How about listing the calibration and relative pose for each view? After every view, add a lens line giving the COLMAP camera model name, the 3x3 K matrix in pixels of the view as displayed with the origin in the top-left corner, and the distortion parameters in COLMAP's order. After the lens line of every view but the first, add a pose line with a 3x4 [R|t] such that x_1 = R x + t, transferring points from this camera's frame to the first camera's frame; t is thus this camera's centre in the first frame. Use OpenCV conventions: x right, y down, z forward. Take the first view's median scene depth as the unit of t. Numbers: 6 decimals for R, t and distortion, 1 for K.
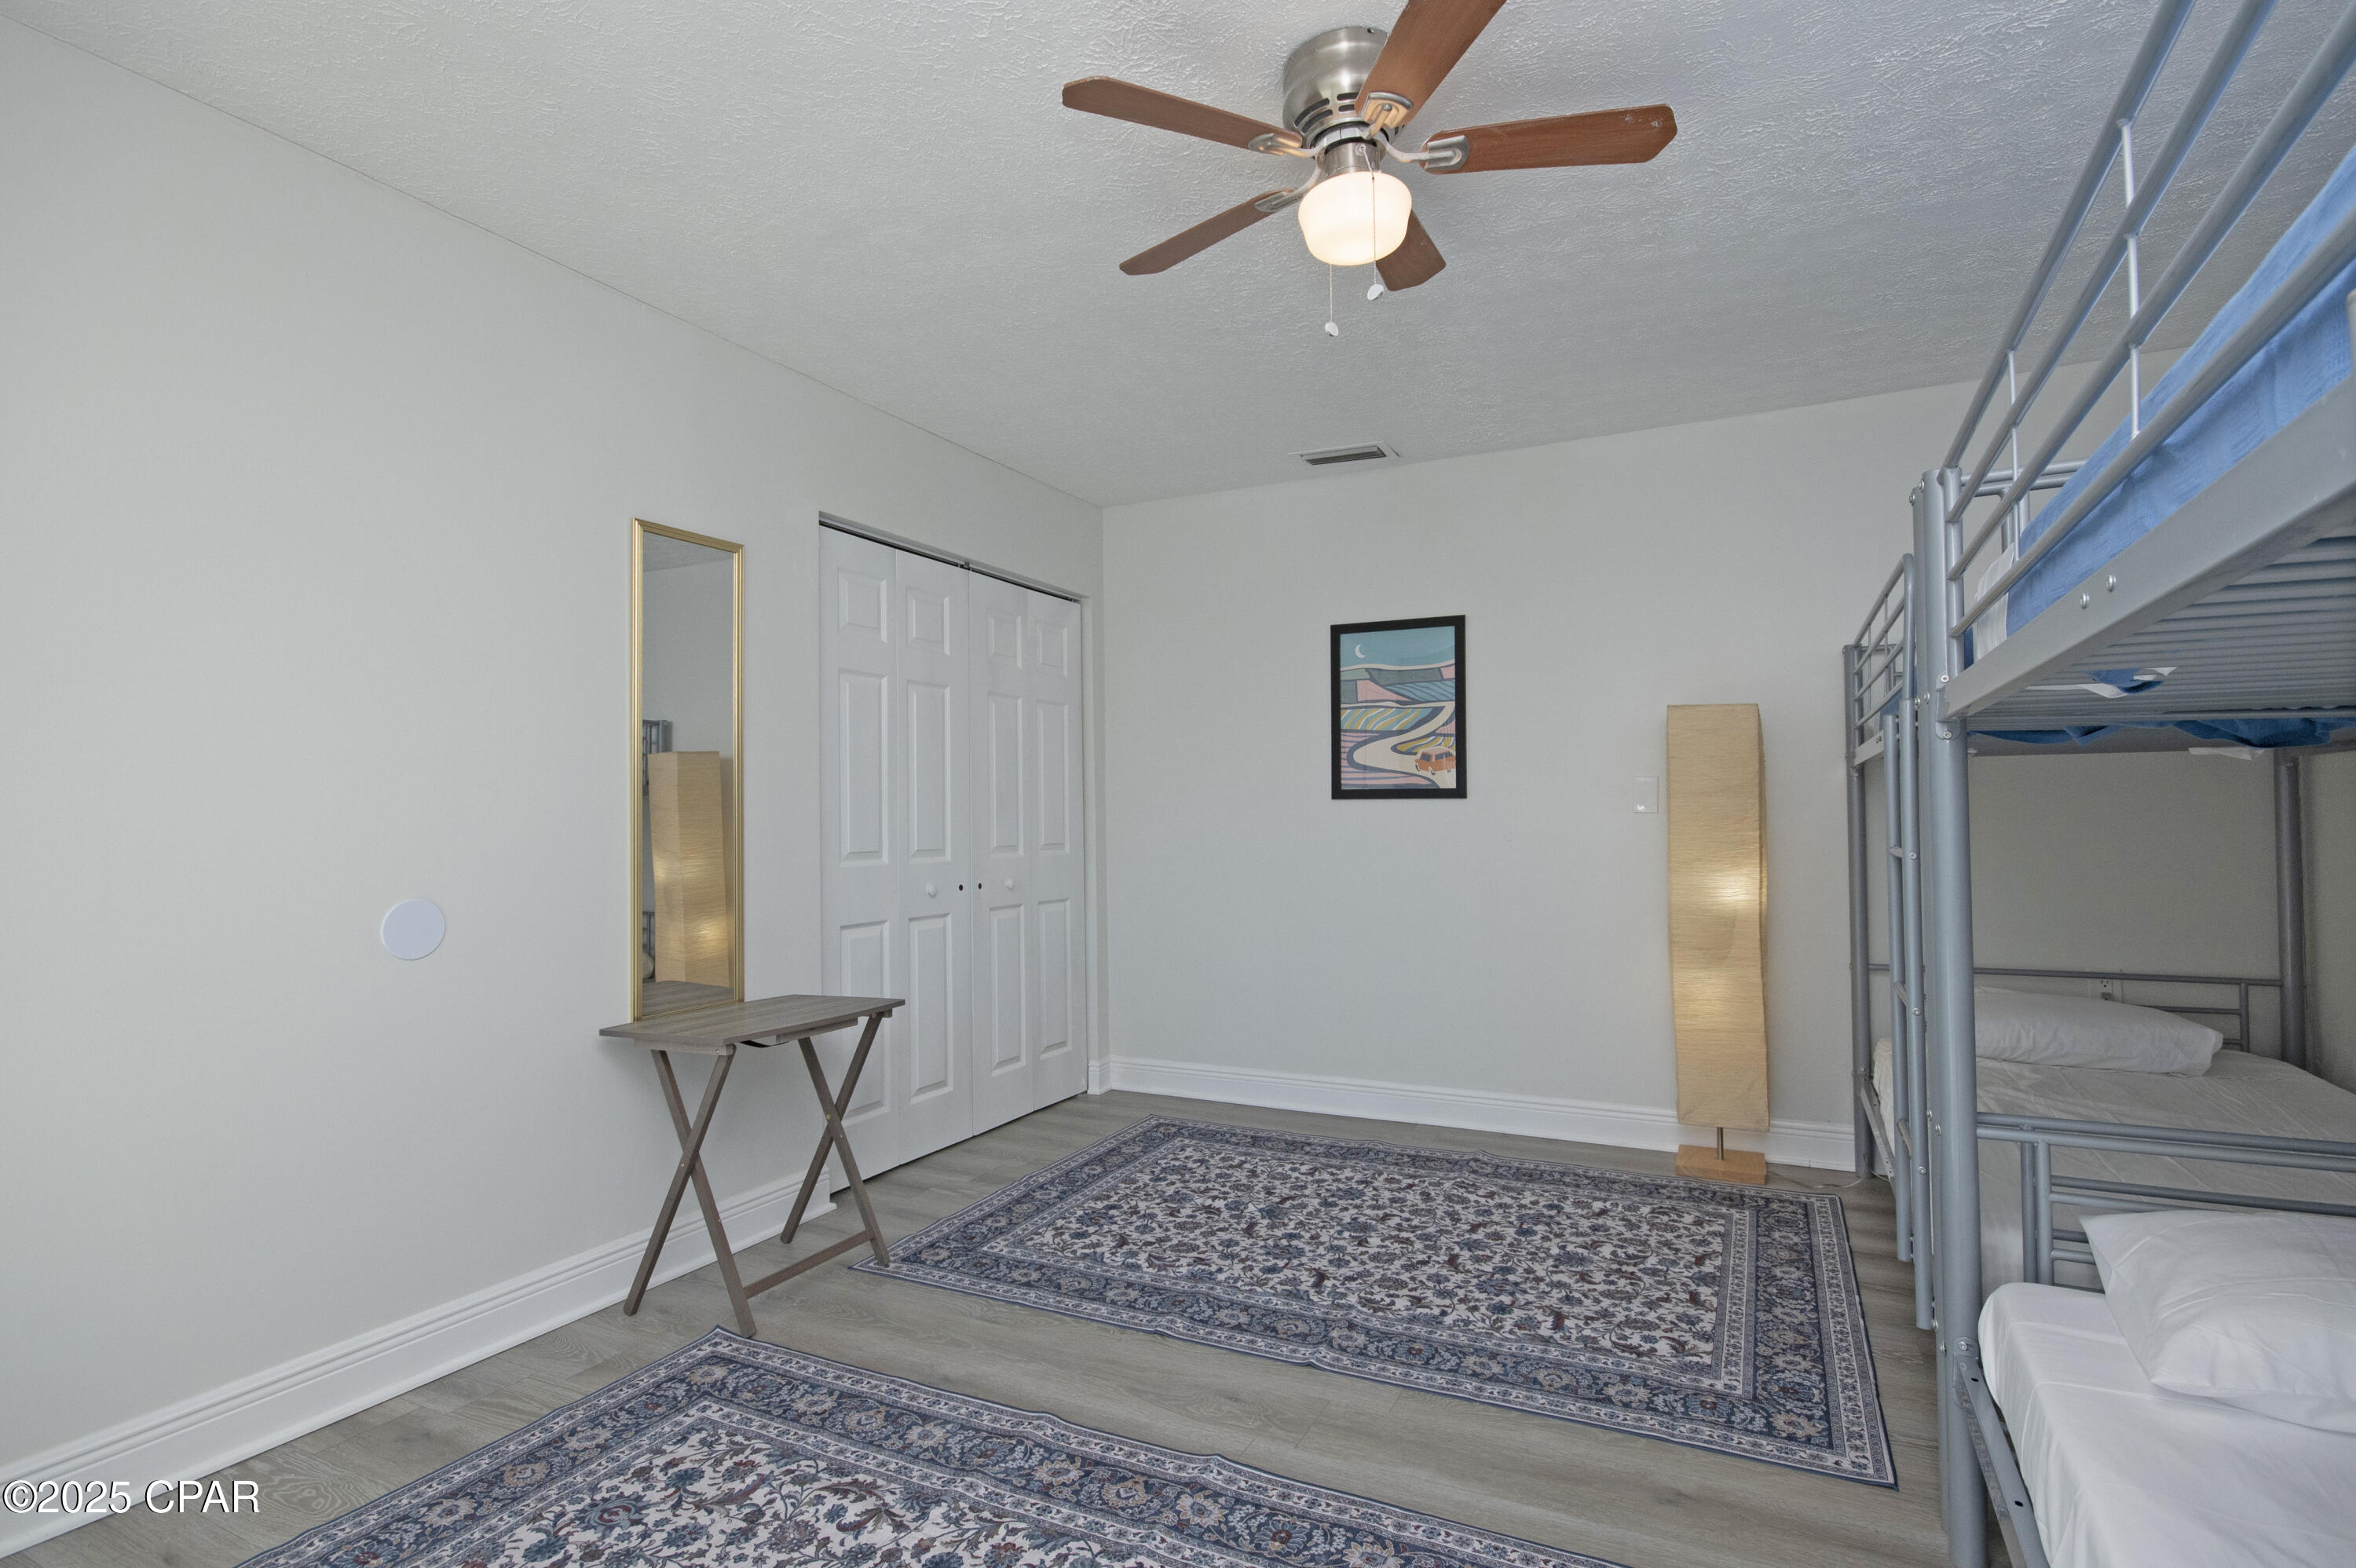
lens RADIAL K [[1125.0, 0, 1188.6], [0, 1125.0, 785.8], [0, 0, 1]] dist [0.002915, 0.000349]
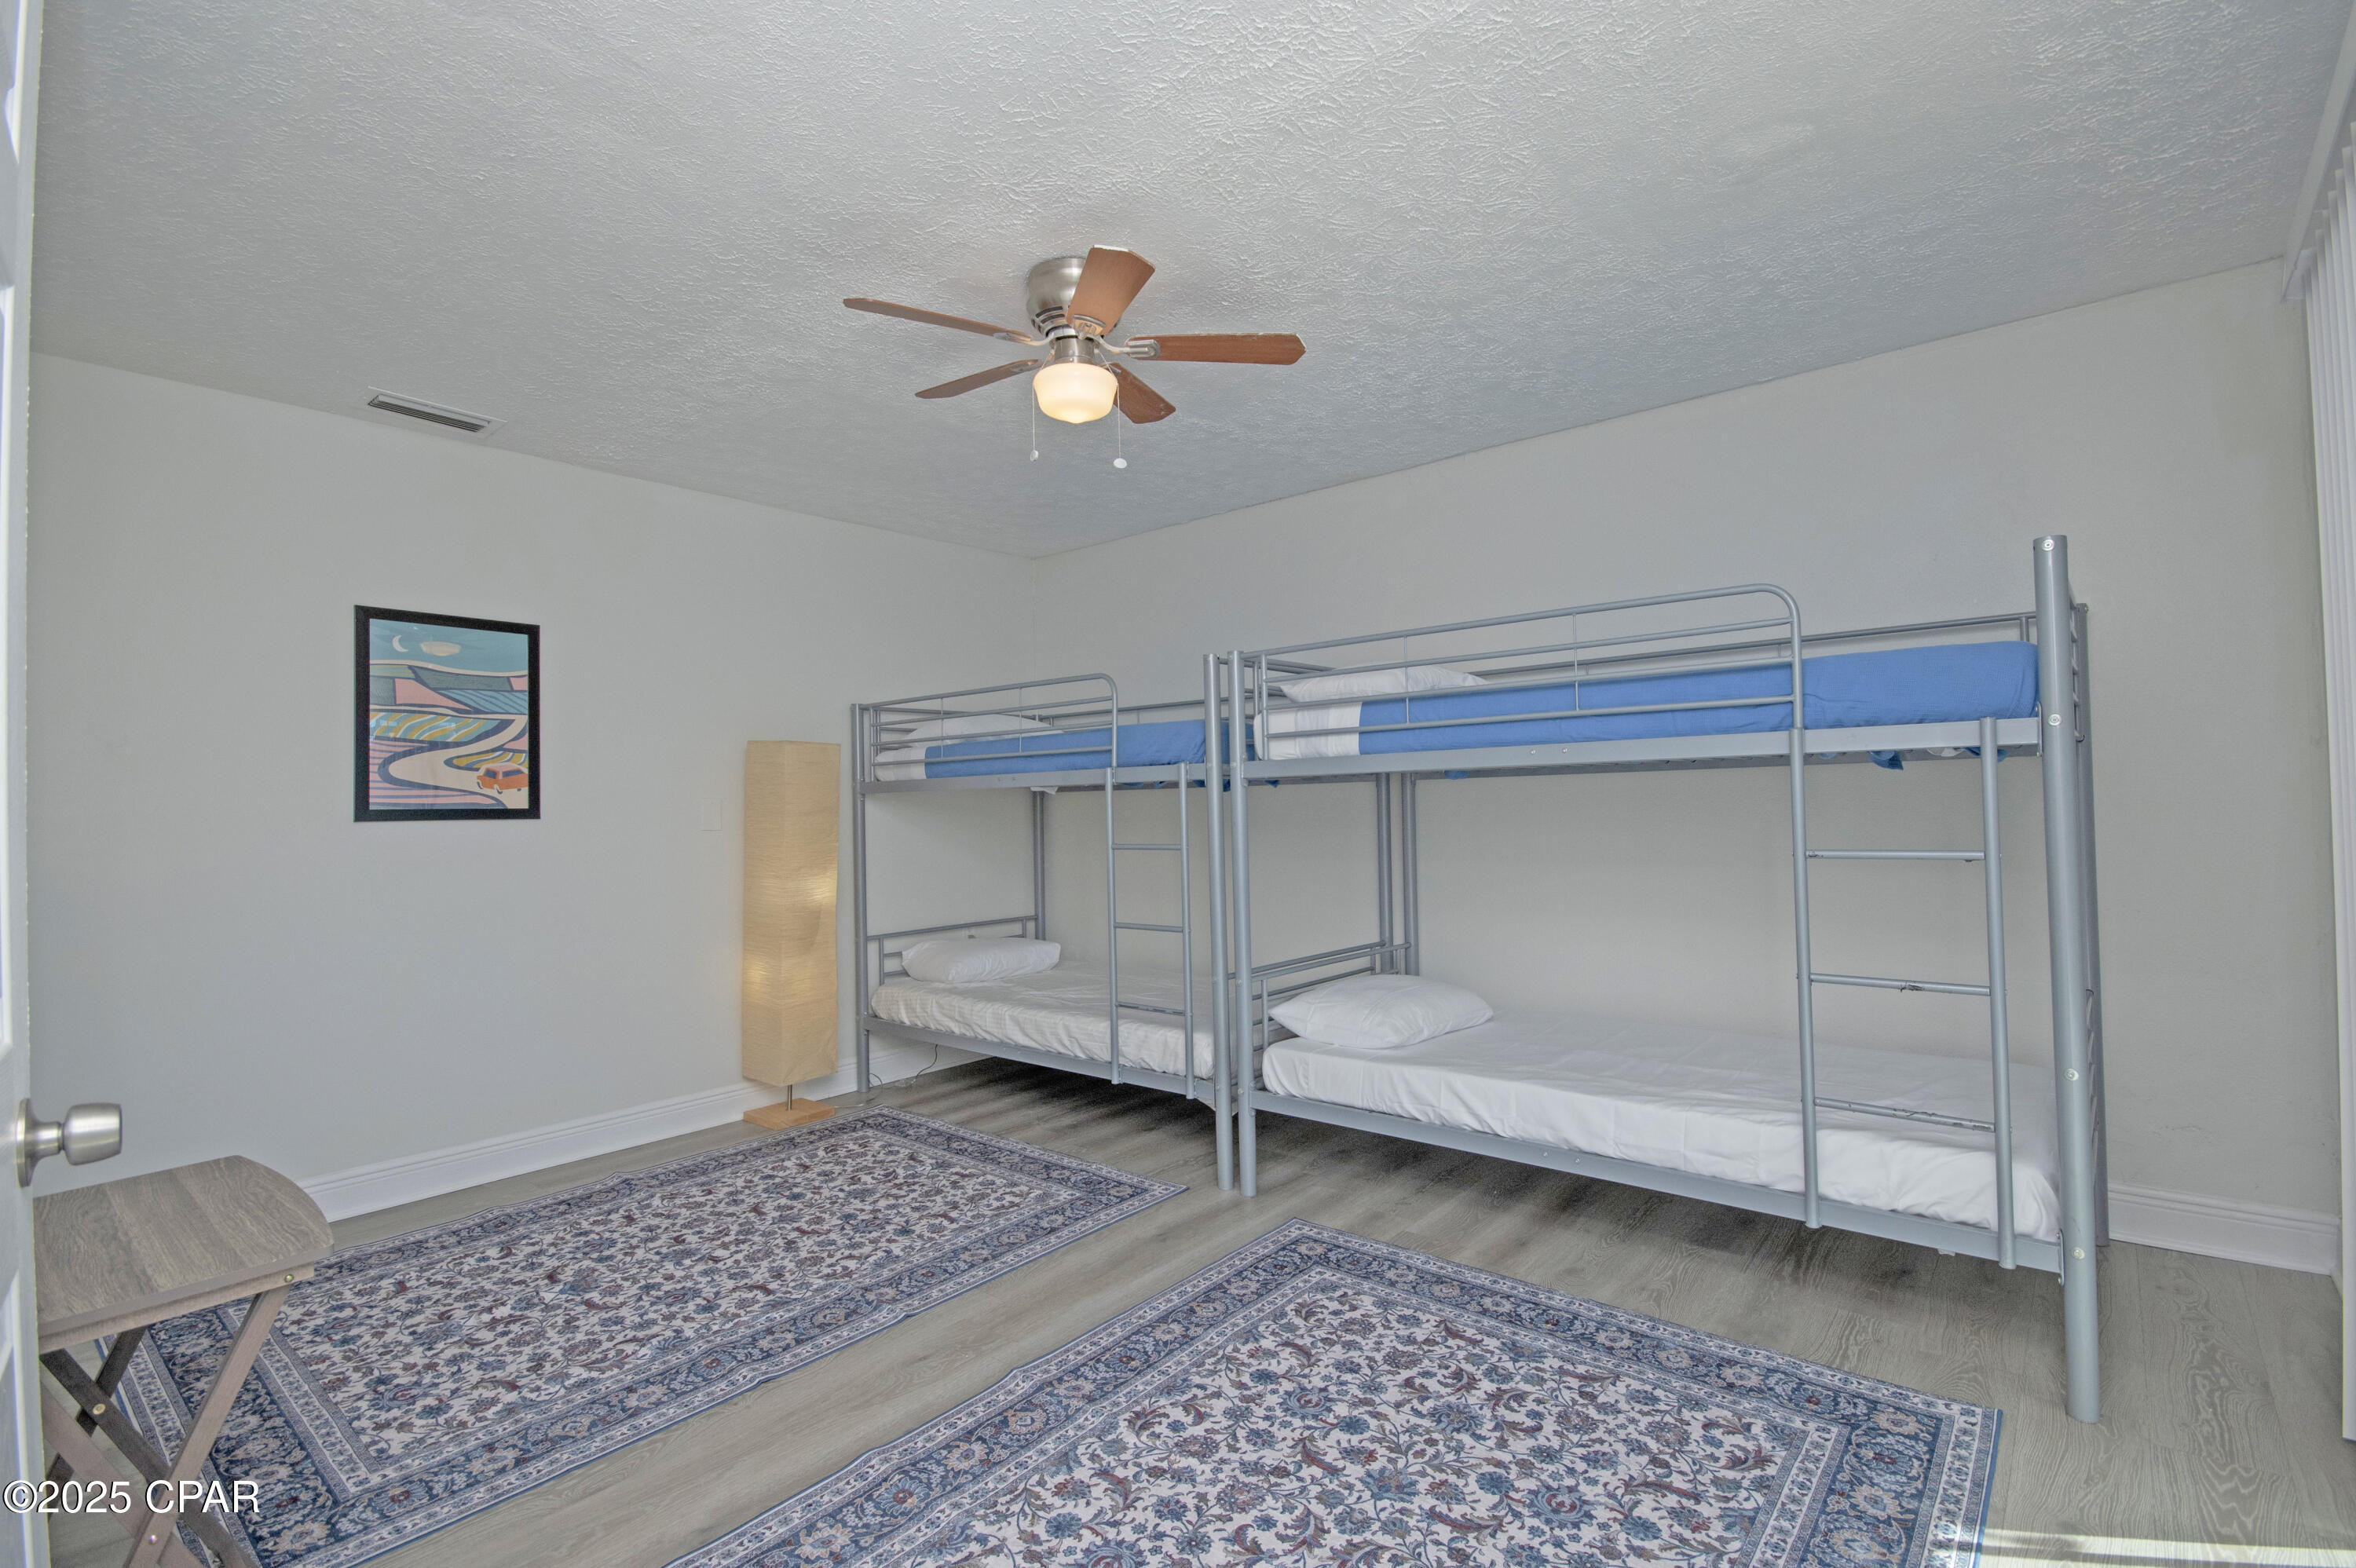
lens RADIAL K [[1060.0, 0, 1185.4], [0, 1060.0, 786.3], [0, 0, 1]] dist [-0.000106, -0.000790]
pose [[0.251804, 0.020750, 0.967556, -0.611307], [-0.007193, 0.999783, -0.019569, -0.003745], [-0.967752, -0.002032, 0.251899, 0.319031]]
